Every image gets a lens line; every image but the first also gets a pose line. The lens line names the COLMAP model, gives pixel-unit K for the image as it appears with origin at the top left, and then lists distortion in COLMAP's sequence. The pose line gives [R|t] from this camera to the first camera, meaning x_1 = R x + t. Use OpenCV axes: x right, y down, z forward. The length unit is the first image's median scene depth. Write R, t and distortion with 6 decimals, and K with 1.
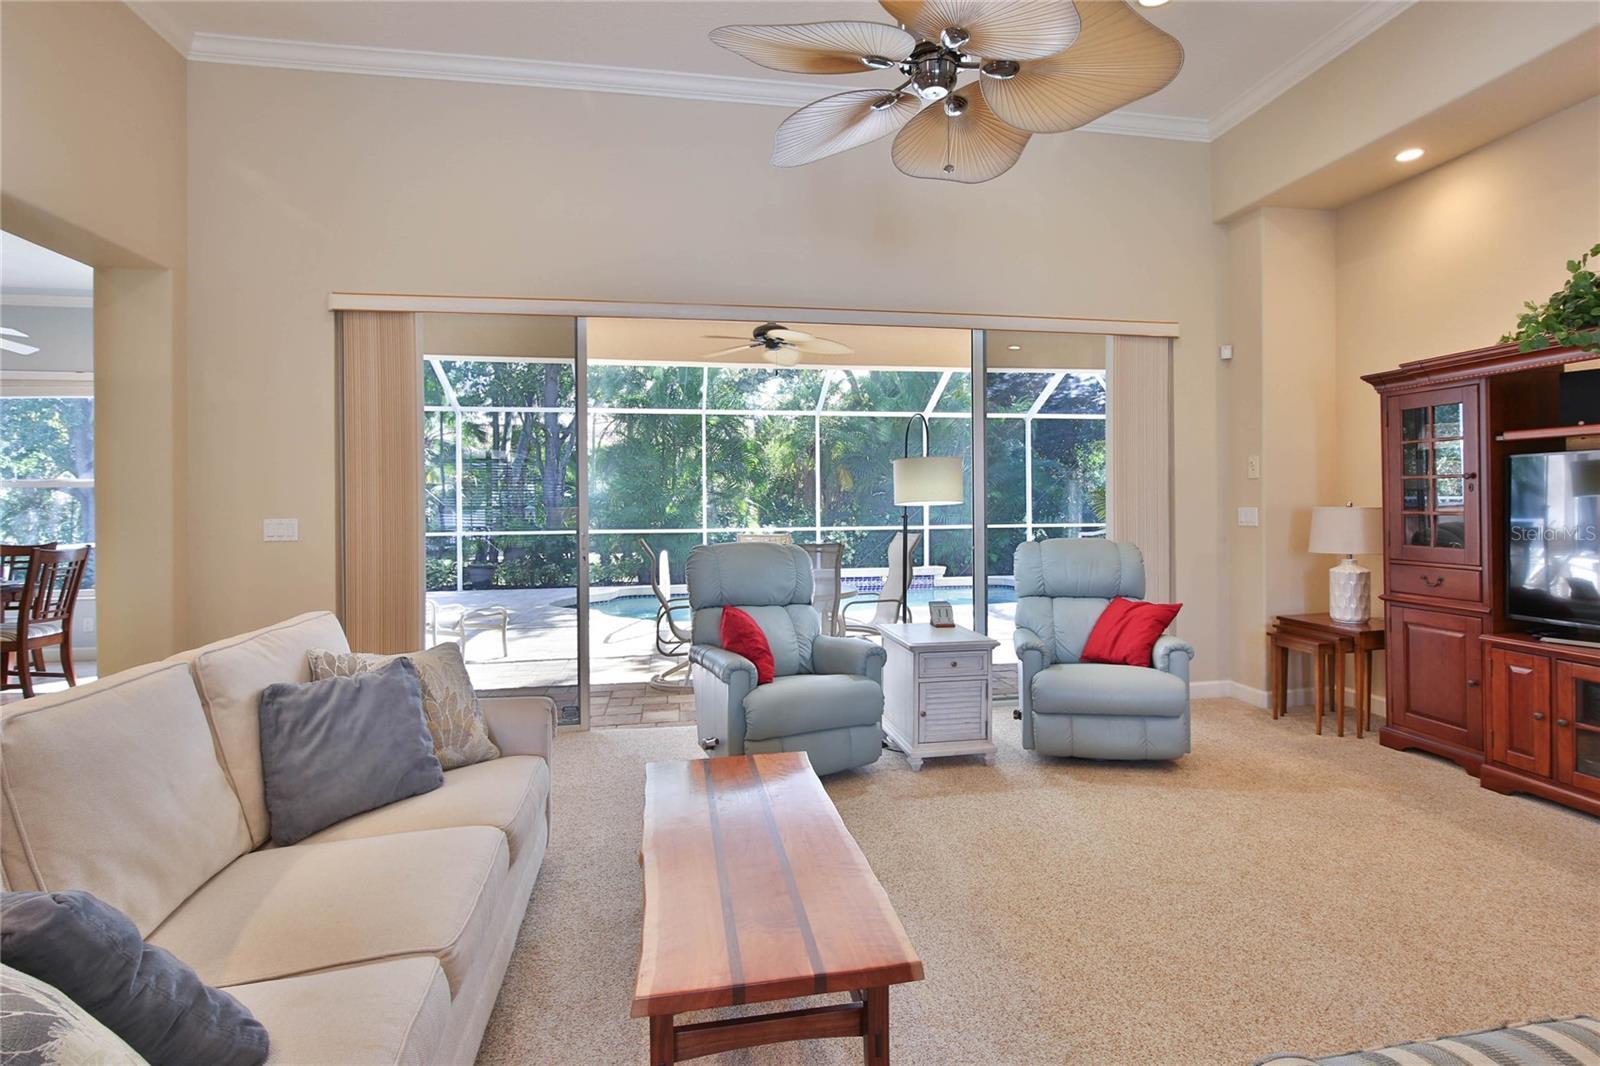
lens RADIAL K [[774.8, 0, 803.1], [0, 774.8, 512.0], [0, 0, 1]] dist [-0.001609, 0.001619]
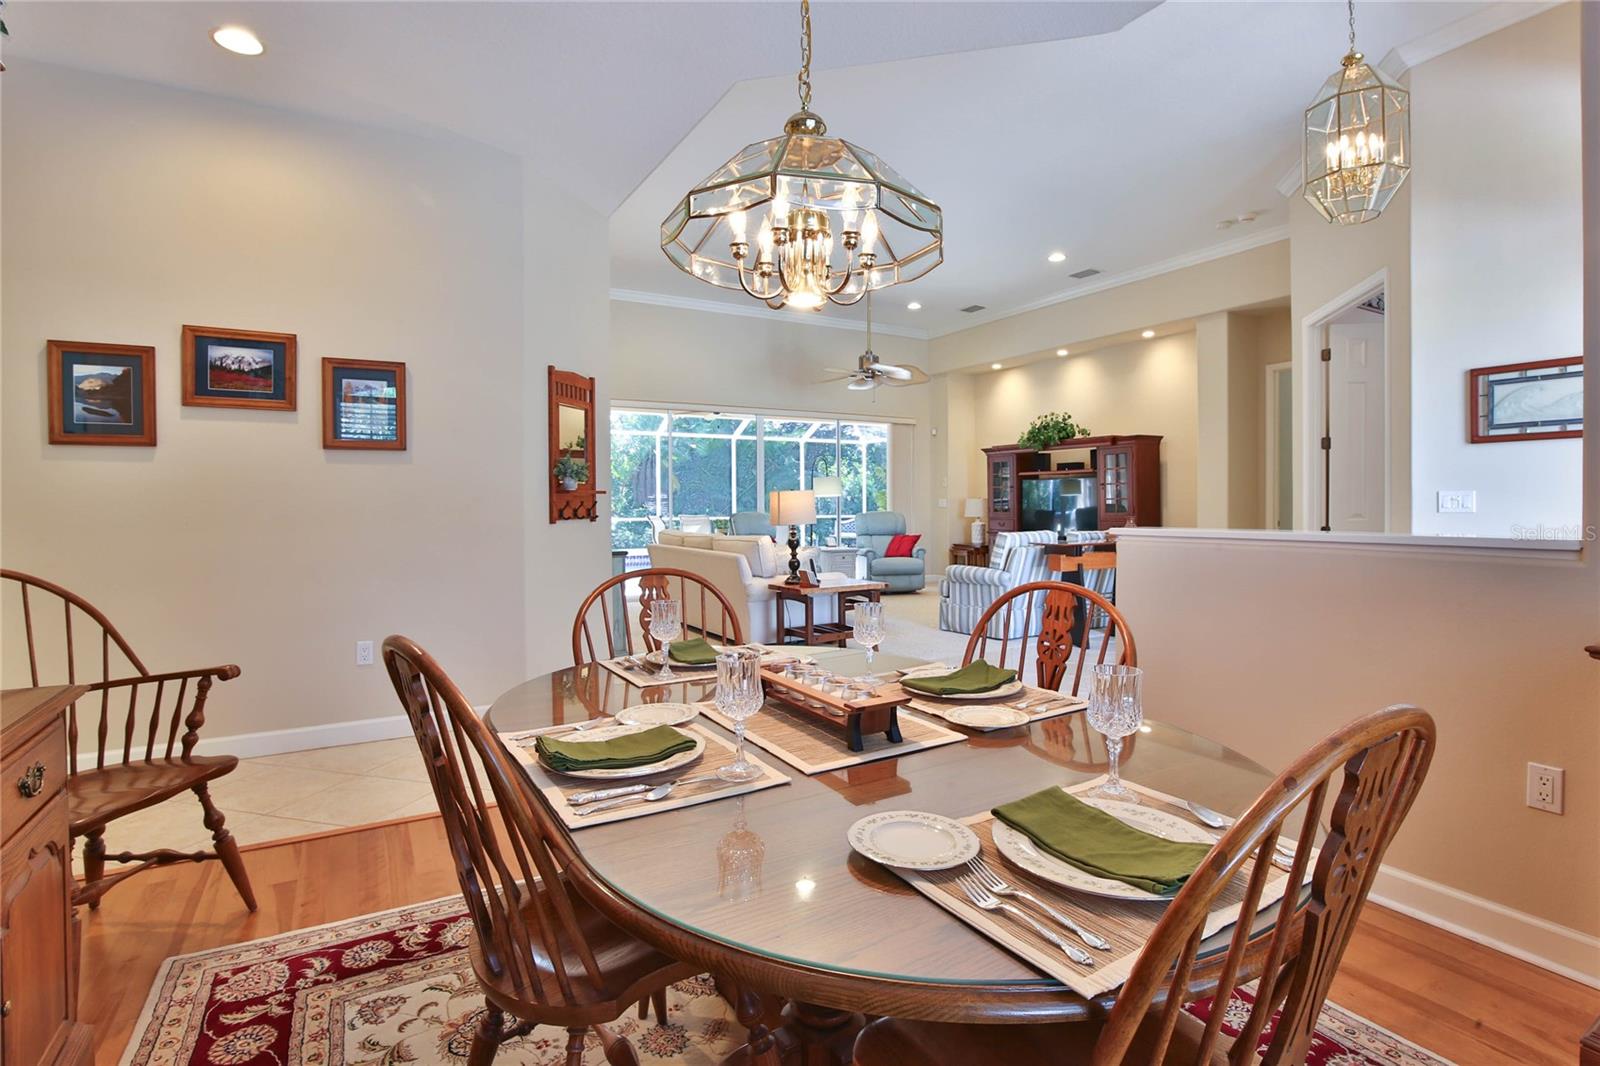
lens RADIAL K [[774.8, 0, 794.1], [0, 774.8, 518.1], [0, 0, 1]] dist [-0.001609, 0.001619]
pose [[0.940913, -0.002162, 0.338642, -0.834847], [0.000392, 0.999986, 0.005296, 0.051398], [-0.338649, -0.004850, 0.940900, -1.370744]]
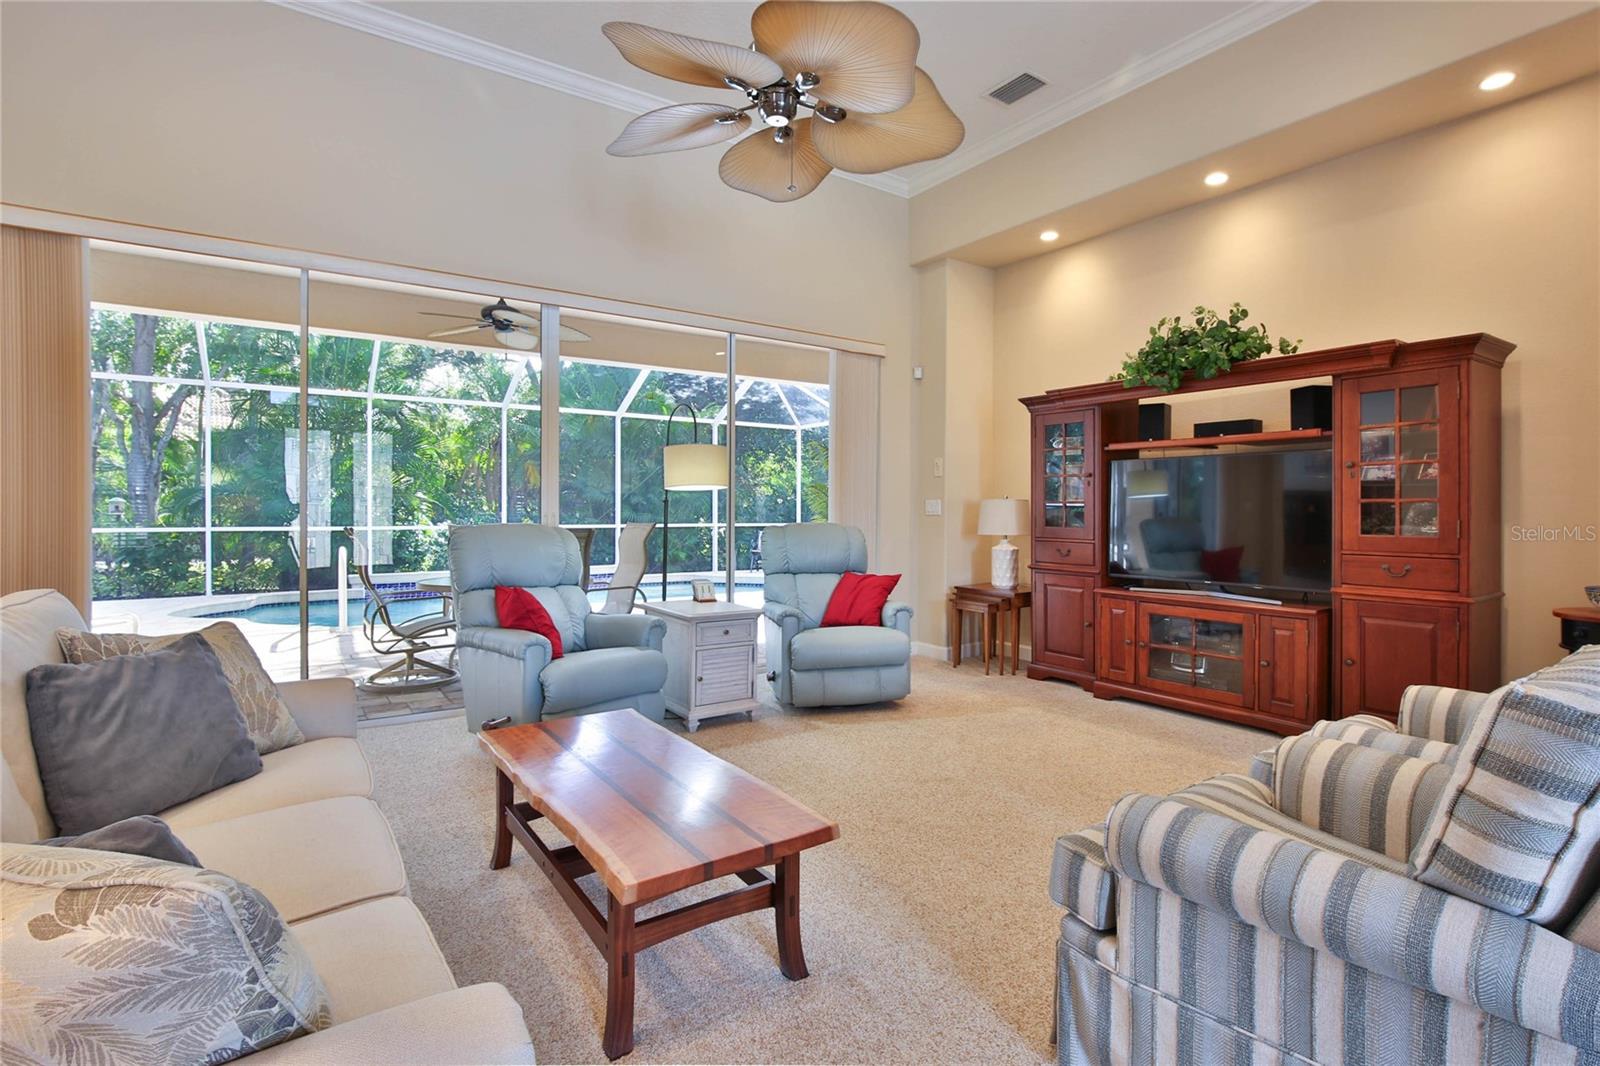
lens RADIAL K [[774.8, 0, 793.5], [0, 774.8, 520.1], [0, 0, 1]] dist [-0.001609, 0.001619]
pose [[0.912810, 0.008311, 0.408300, -0.172495], [-0.009612, 0.999953, 0.001135, 0.035141], [-0.408271, -0.004961, 0.912847, -0.046183]]
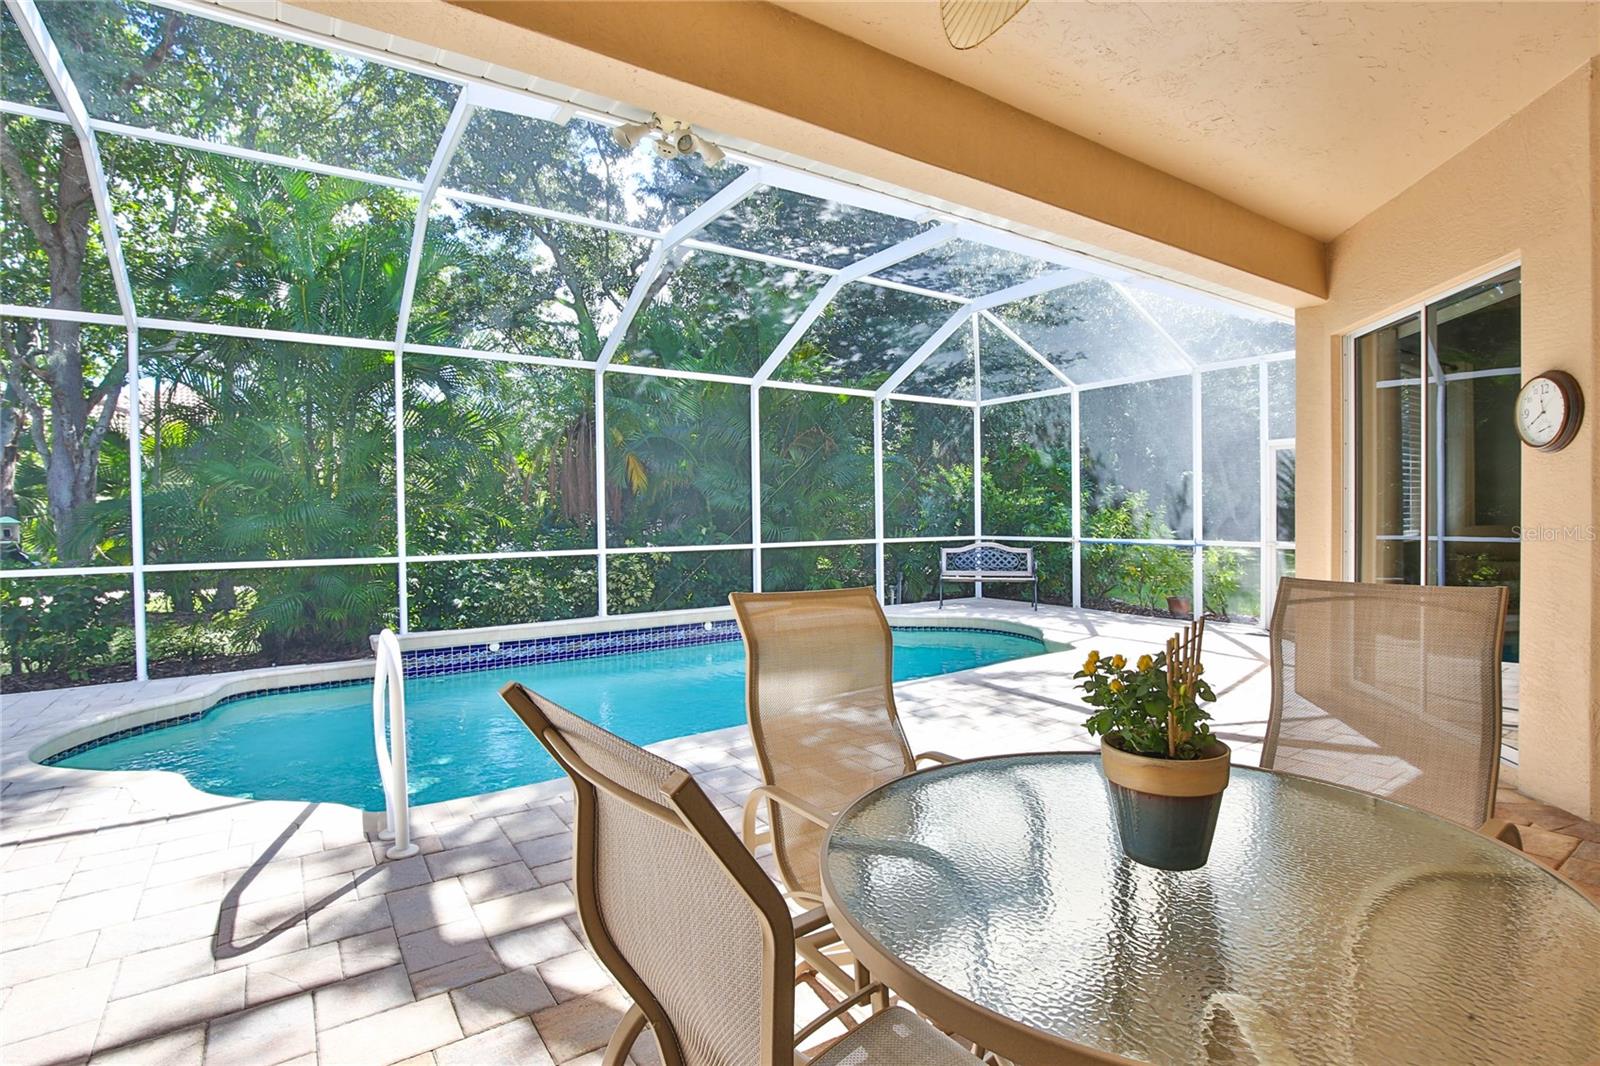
lens RADIAL K [[774.8, 0, 795.1], [0, 774.8, 522.0], [0, 0, 1]] dist [-0.001609, 0.001619]
pose [[0.913195, -0.003906, 0.407504, -0.361028], [0.006812, 0.999961, -0.005679, 0.010577], [-0.407465, 0.007962, 0.913186, 1.407555]]
